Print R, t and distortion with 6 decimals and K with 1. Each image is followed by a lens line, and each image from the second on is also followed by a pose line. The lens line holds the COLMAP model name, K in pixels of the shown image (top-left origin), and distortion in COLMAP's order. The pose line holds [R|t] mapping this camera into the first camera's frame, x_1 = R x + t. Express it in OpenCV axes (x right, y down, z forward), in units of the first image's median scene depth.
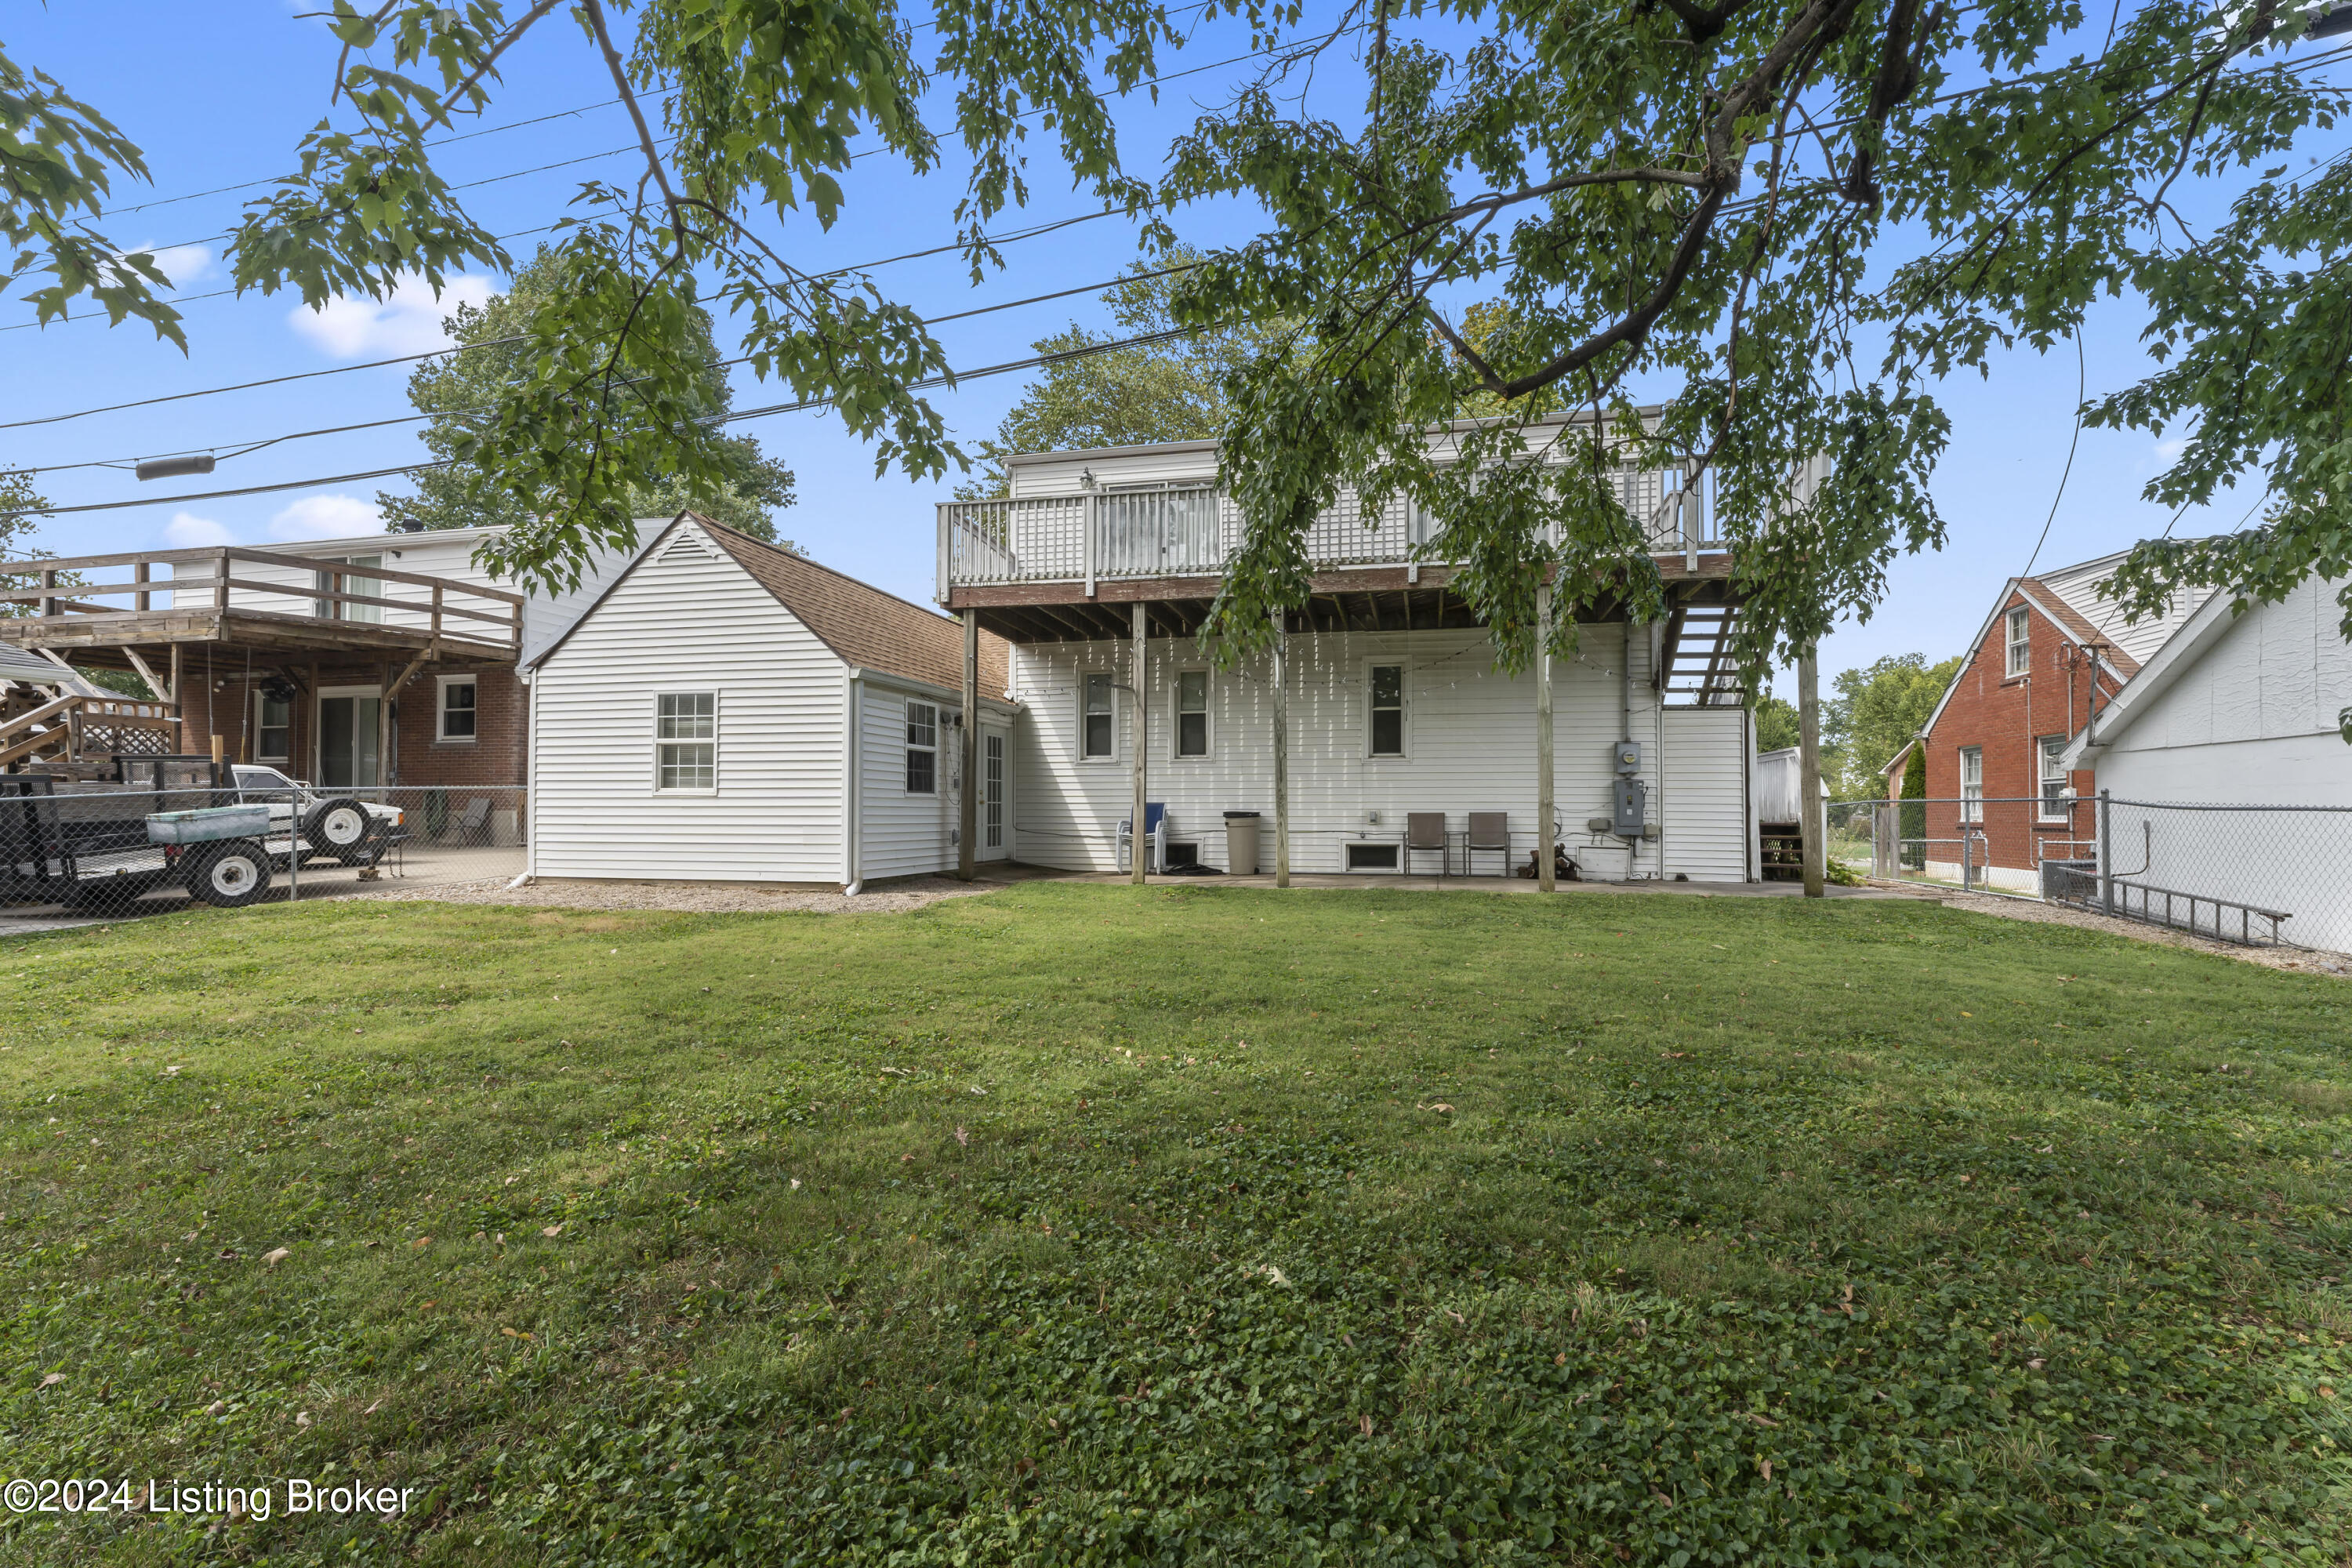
lens RADIAL K [[1050.1, 0, 1191.5], [0, 1050.1, 794.0], [0, 0, 1]] dist [-0.001803, -0.000068]
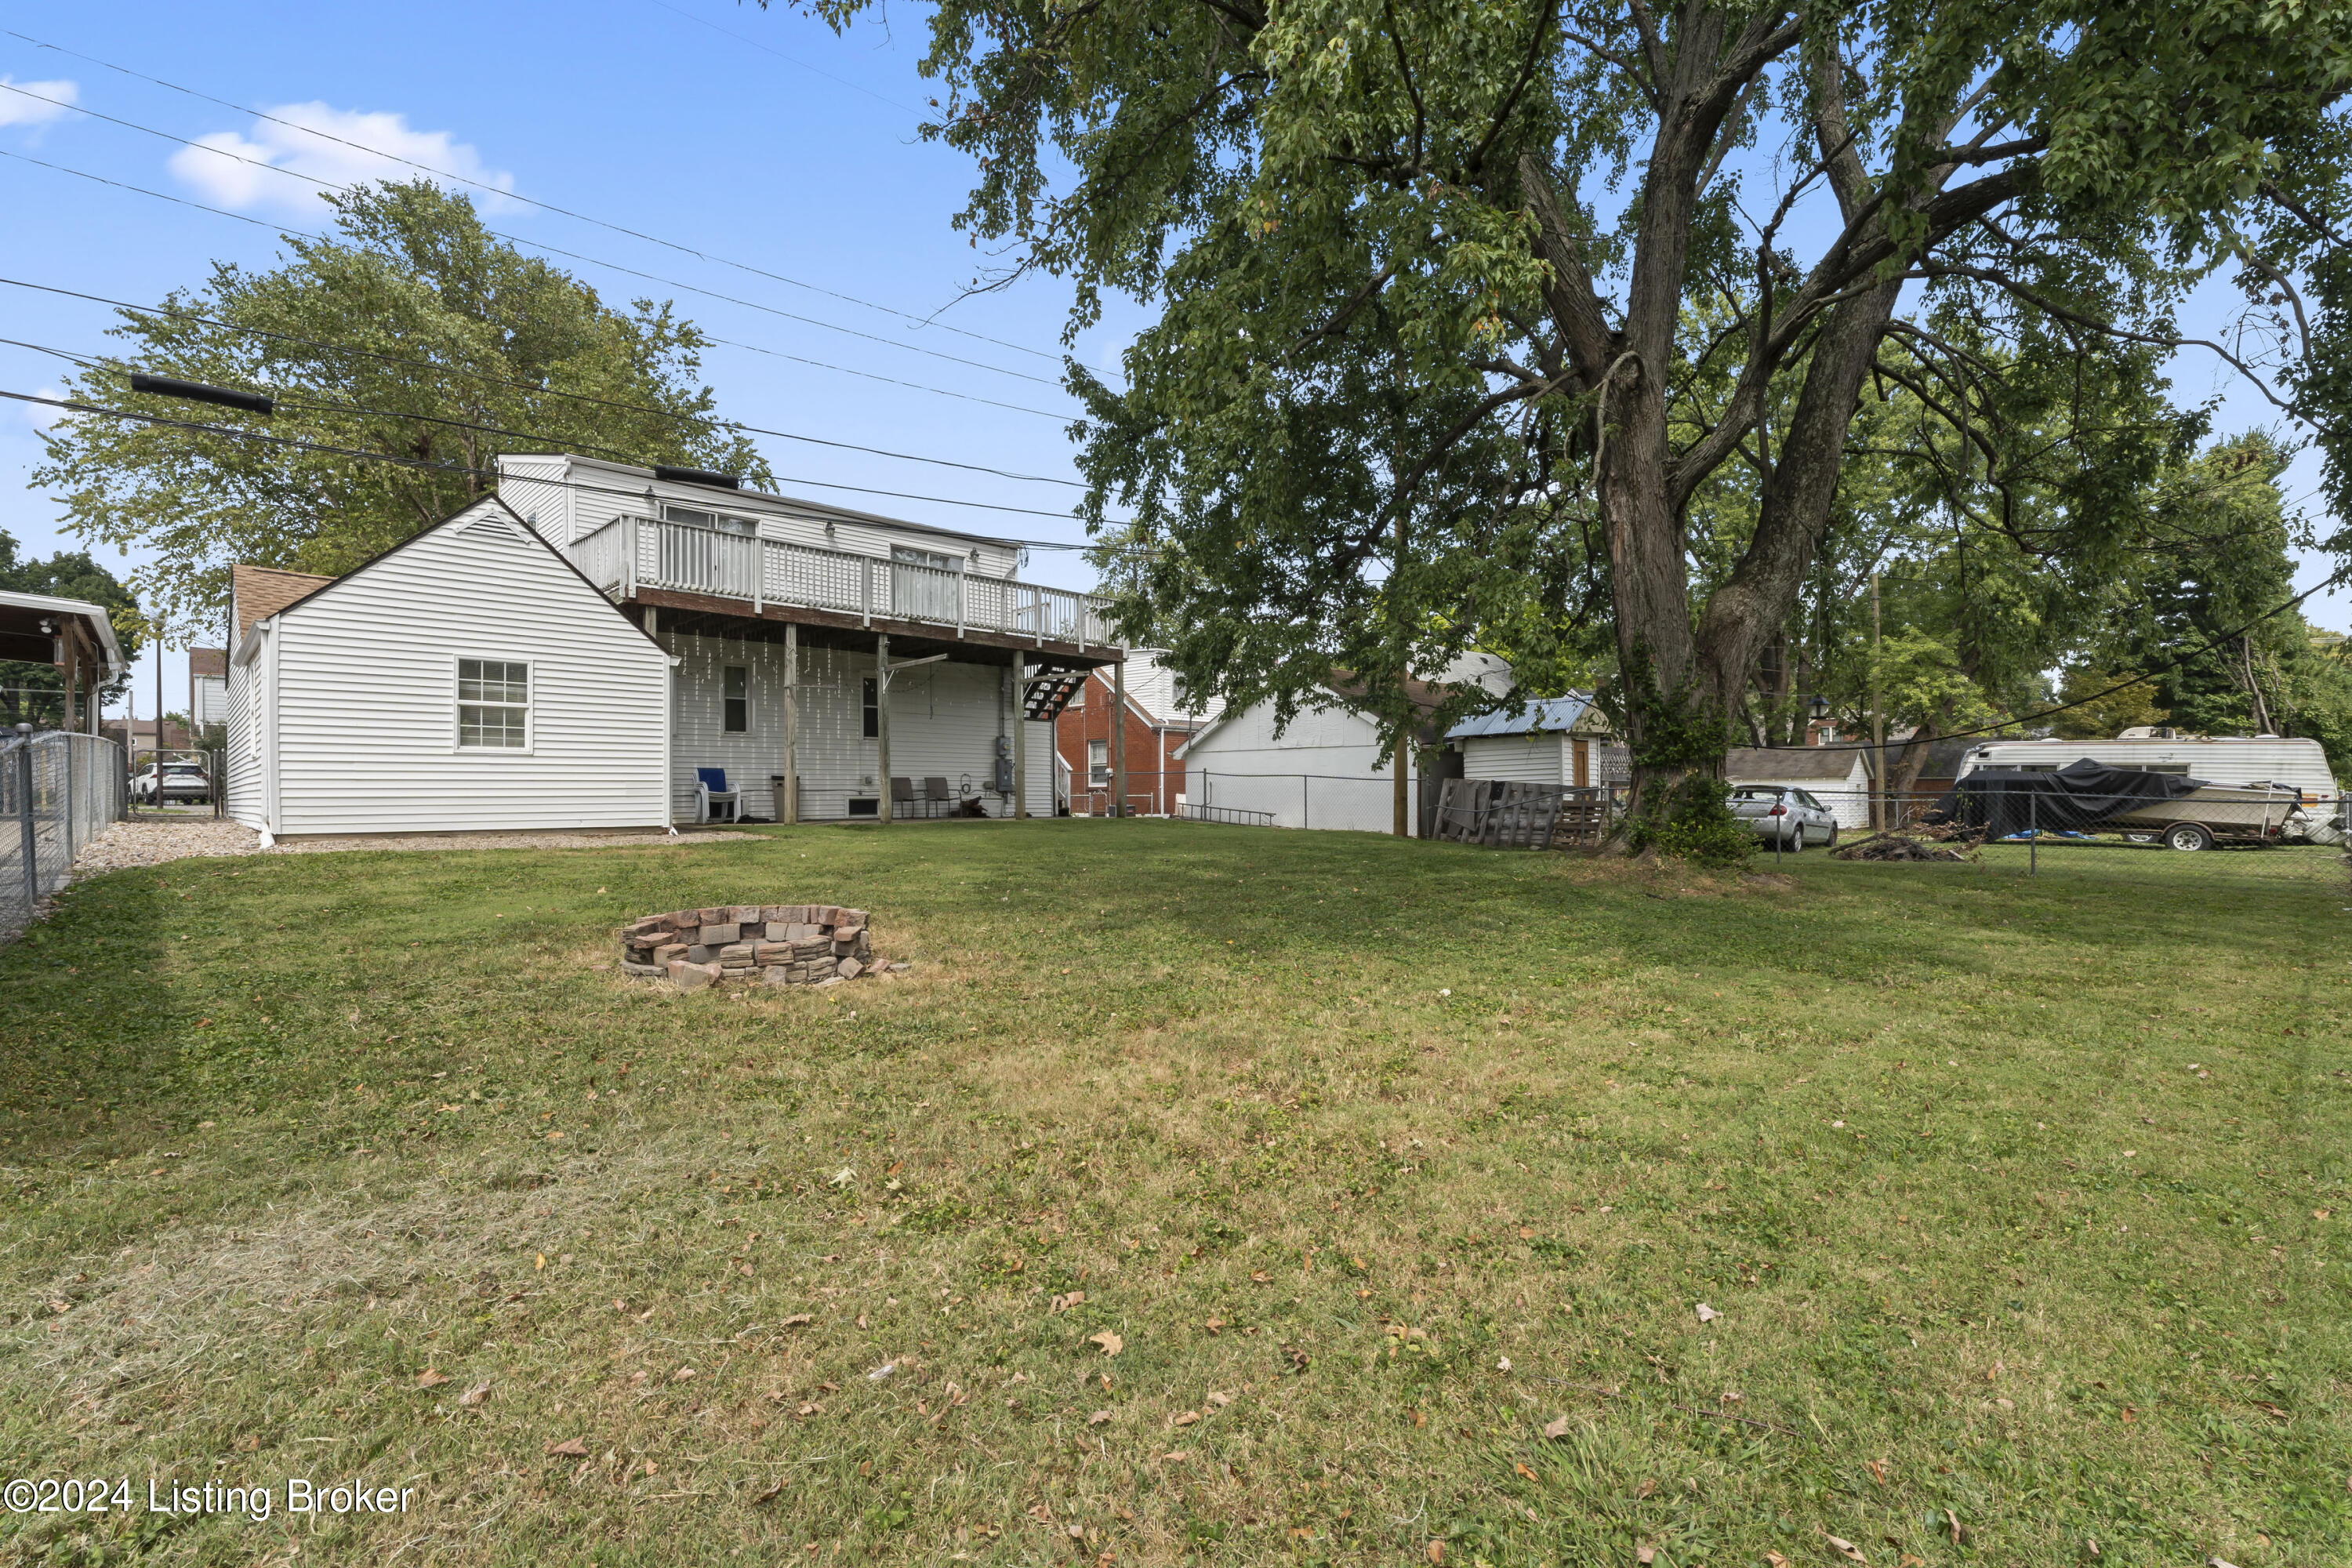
lens RADIAL K [[1050.1, 0, 1183.5], [0, 1050.1, 784.7], [0, 0, 1]] dist [-0.001803, -0.000068]
pose [[0.540547, 0.002731, 0.841310, -1.007986], [-0.012332, 0.999913, 0.004677, 0.019827], [-0.841224, -0.012903, 0.540533, -0.202507]]
